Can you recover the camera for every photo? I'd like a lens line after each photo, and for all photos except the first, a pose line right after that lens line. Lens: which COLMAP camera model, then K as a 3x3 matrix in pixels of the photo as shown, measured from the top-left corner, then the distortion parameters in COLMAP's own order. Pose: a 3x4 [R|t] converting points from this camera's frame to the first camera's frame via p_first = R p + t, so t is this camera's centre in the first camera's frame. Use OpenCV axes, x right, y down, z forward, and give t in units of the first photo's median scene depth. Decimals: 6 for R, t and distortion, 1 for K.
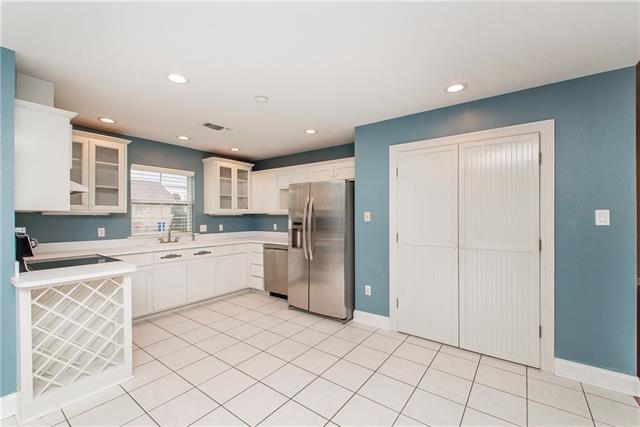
lens RADIAL K [[264.5, 0, 321.6], [0, 264.5, 215.7], [0, 0, 1]] dist [-0.002596, -0.000183]
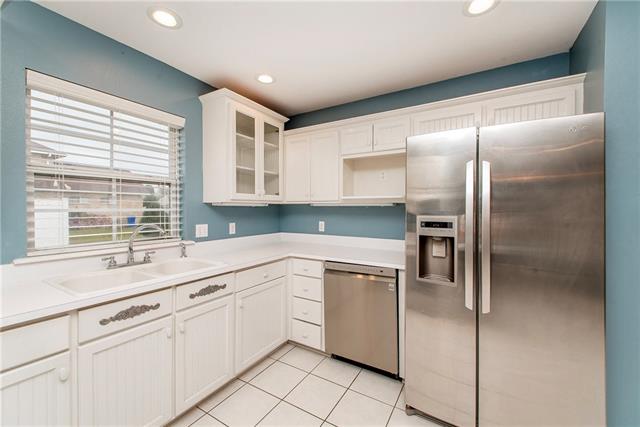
lens RADIAL K [[264.5, 0, 326.1], [0, 264.5, 215.7], [0, 0, 1]] dist [-0.002596, -0.000183]
pose [[0.997431, 0.000573, 0.071629, -0.228352], [-0.002501, 0.999637, 0.026822, 0.002462], [-0.071588, -0.026932, 0.997071, 0.438058]]
